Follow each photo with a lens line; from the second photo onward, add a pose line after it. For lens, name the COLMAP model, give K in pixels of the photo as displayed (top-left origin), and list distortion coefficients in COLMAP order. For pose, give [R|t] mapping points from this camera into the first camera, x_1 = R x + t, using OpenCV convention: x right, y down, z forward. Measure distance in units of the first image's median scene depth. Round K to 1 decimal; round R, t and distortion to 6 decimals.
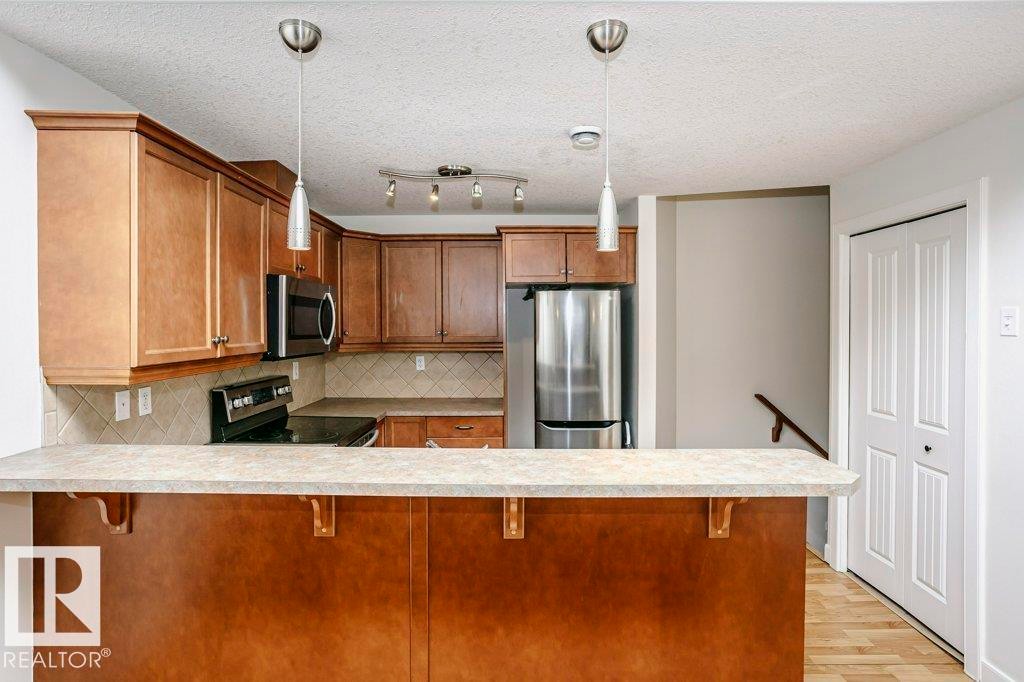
lens RADIAL K [[525.4, 0, 502.2], [0, 525.4, 339.6], [0, 0, 1]] dist [-0.013850, 0.009583]
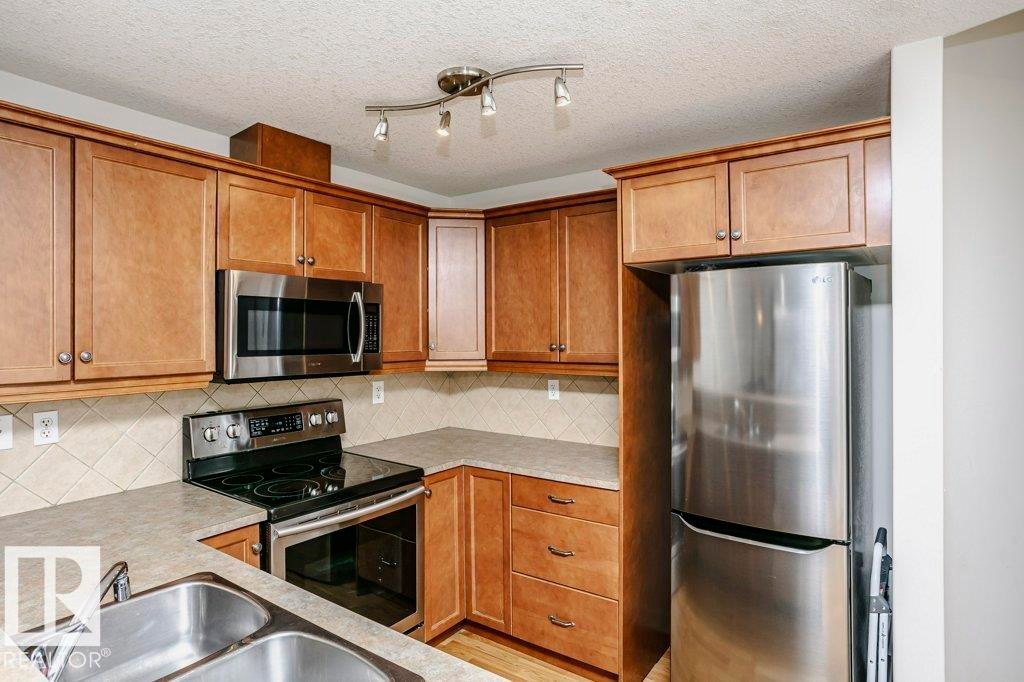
lens RADIAL K [[570.6, 0, 491.9], [0, 570.6, 336.9], [0, 0, 1]] dist [-0.007745, 0.008903]
pose [[0.817079, 0.004166, -0.576510, 0.264818], [-0.014587, 0.999803, -0.013449, -0.016815], [0.576341, 0.019398, 0.816979, 0.414246]]
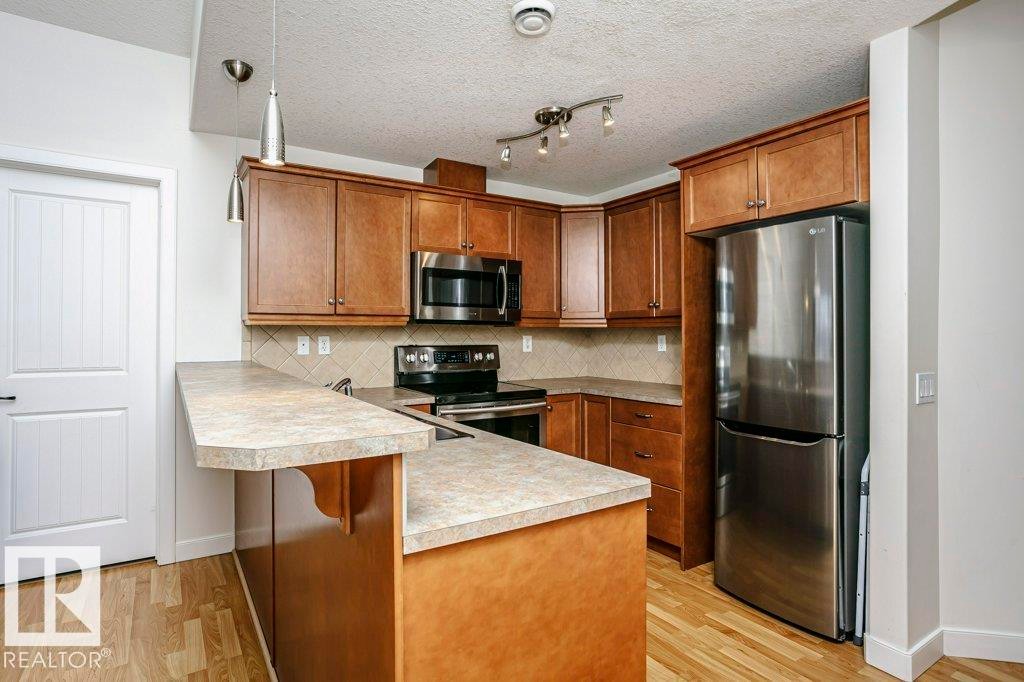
lens RADIAL K [[525.4, 0, 497.1], [0, 525.4, 332.0], [0, 0, 1]] dist [-0.013850, 0.009583]
pose [[0.554484, 0.002483, -0.832191, 0.513093], [-0.023095, 0.999656, -0.012405, 0.053905], [0.831874, 0.026098, 0.554351, 0.364159]]
